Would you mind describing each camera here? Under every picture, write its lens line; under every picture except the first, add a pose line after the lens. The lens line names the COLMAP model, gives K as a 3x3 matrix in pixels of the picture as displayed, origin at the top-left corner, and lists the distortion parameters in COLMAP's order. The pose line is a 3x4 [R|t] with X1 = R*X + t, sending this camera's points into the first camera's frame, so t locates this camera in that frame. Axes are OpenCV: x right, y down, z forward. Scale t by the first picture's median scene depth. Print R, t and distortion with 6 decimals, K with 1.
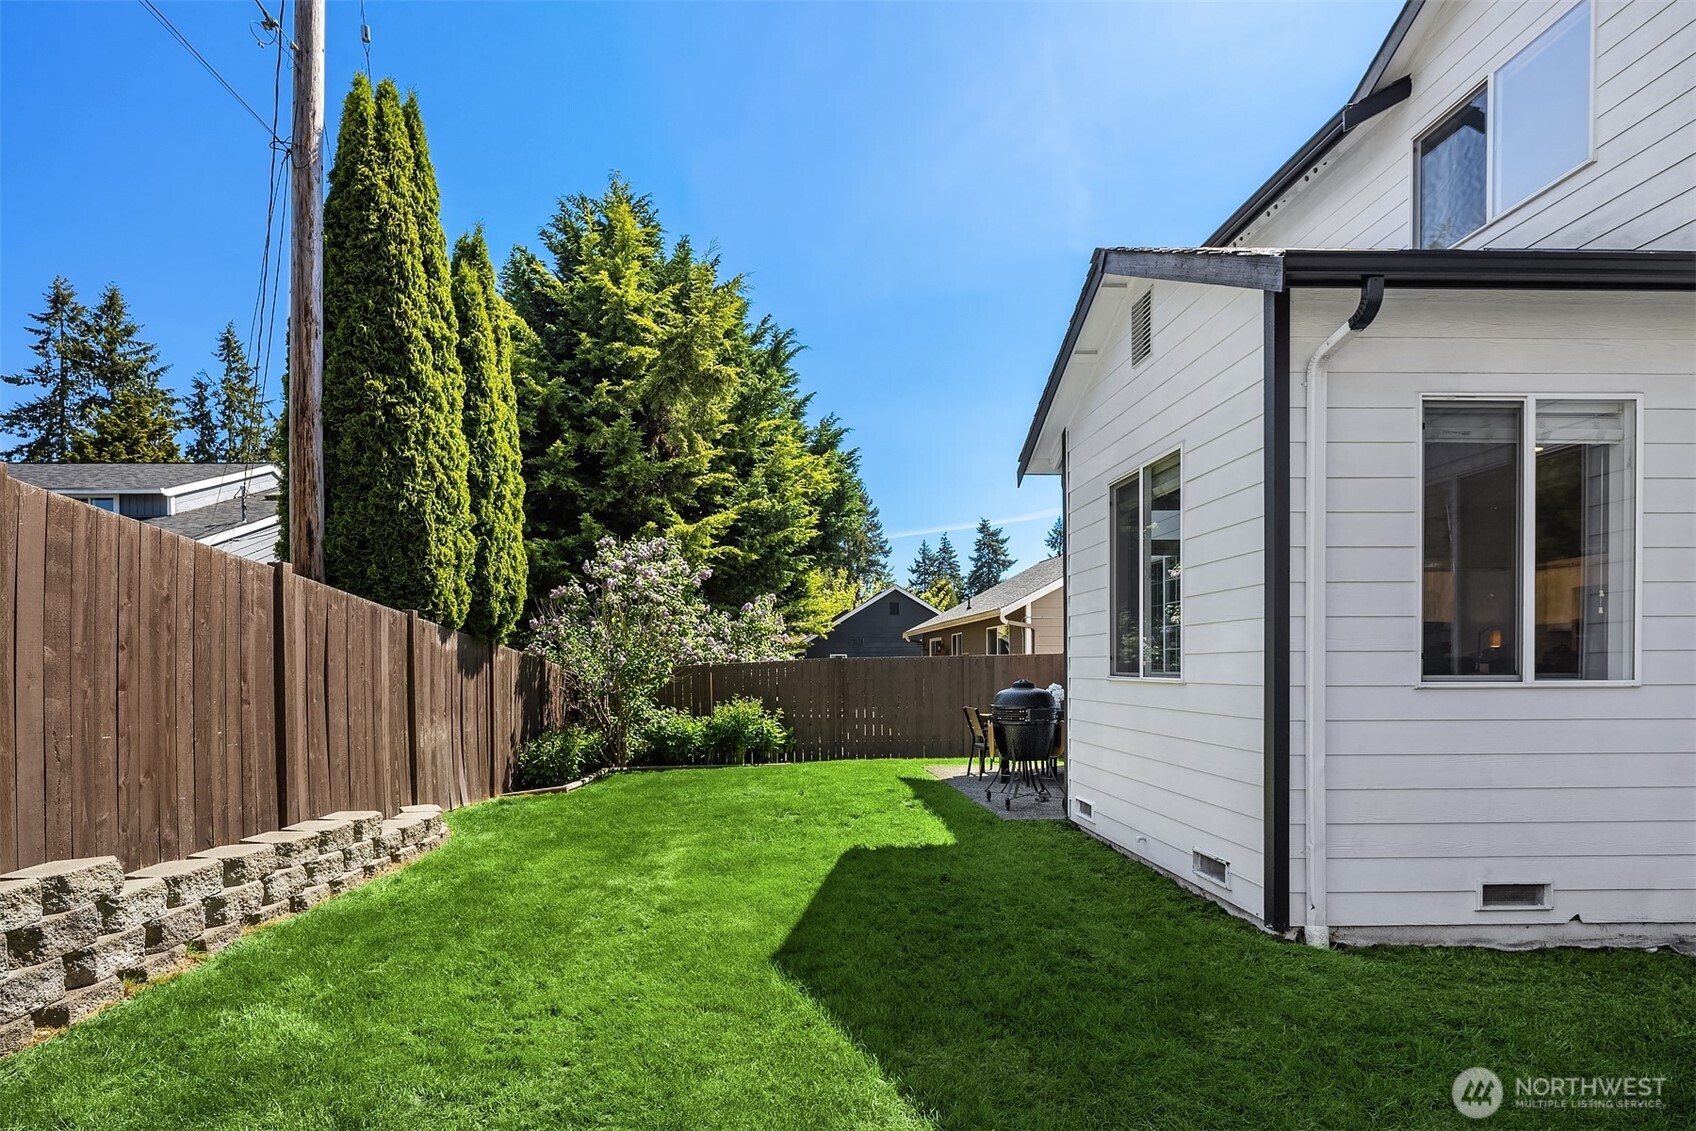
lens RADIAL K [[865.0, 0, 844.6], [0, 865.0, 599.4], [0, 0, 1]] dist [0.046982, -0.035535]
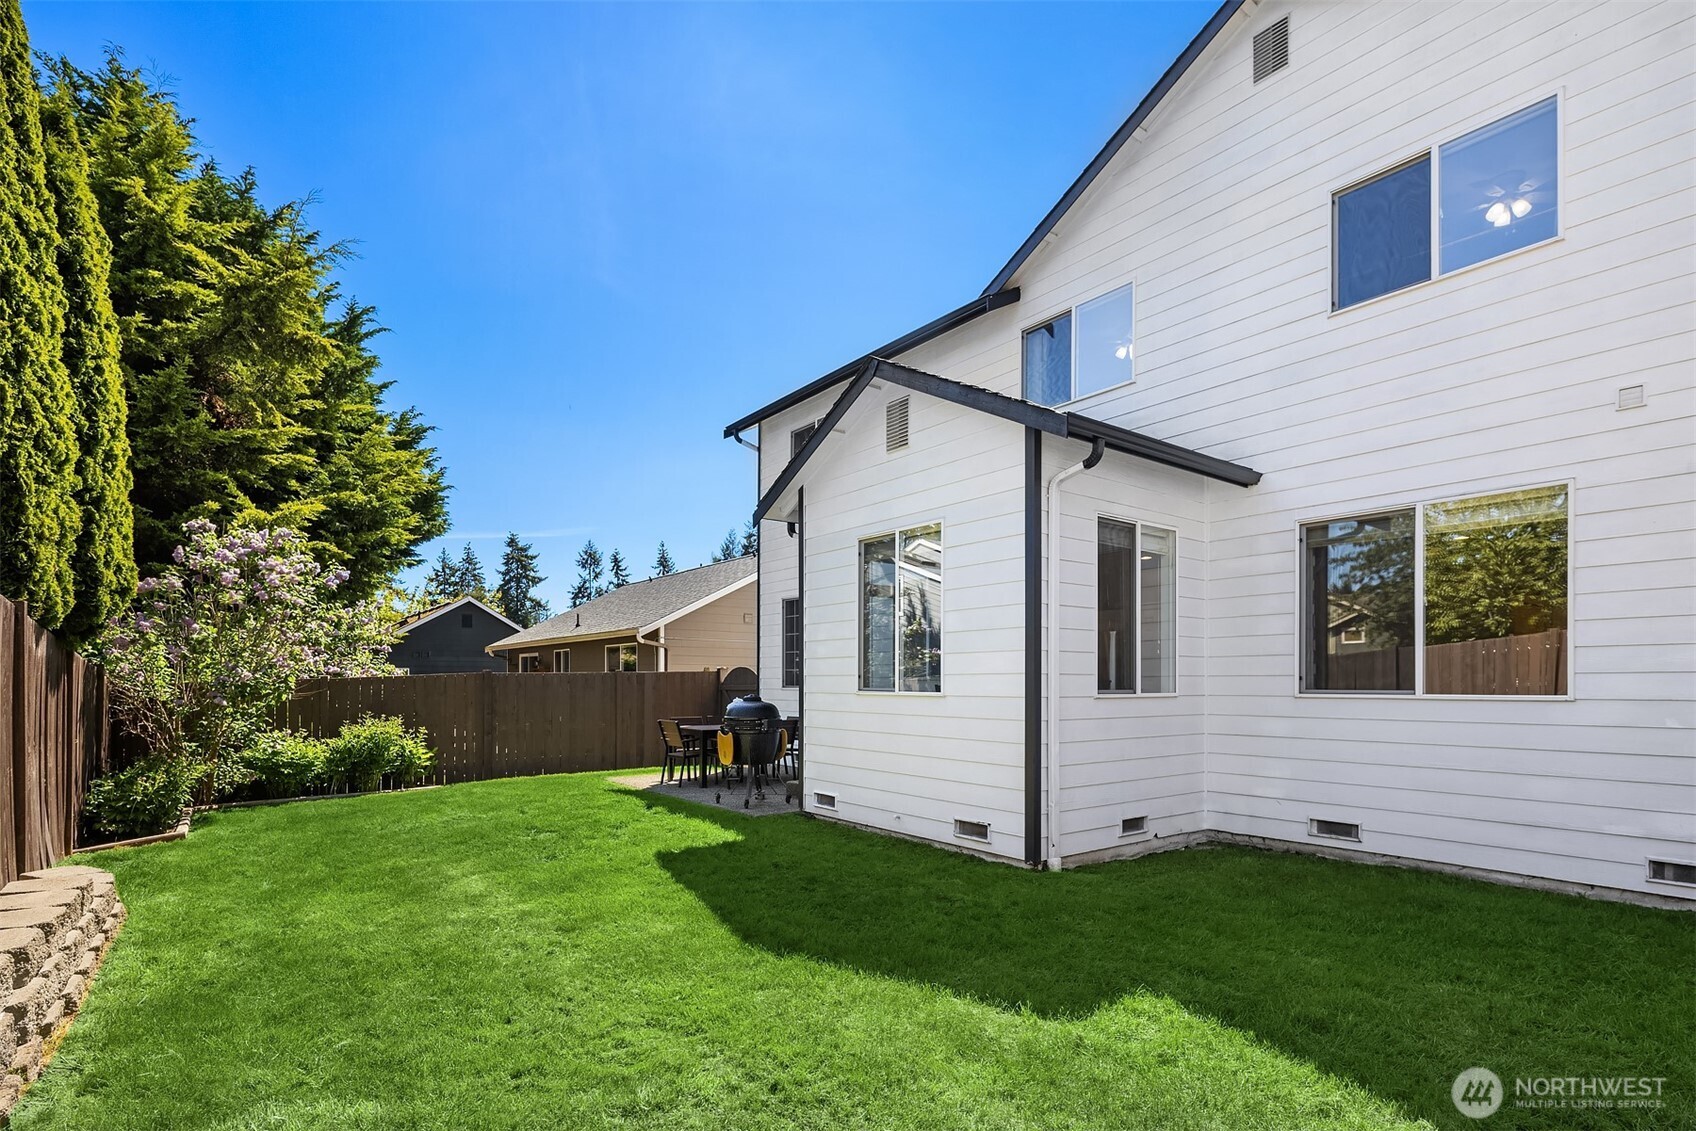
lens RADIAL K [[828.1, 0, 848.4], [0, 828.1, 588.3], [0, 0, 1]] dist [0.011887, -0.000776]
pose [[0.808253, 0.073122, 0.584277, -0.305290], [-0.051663, 0.997239, -0.053337, 0.003435], [-0.586564, 0.012924, 0.809800, 0.026992]]
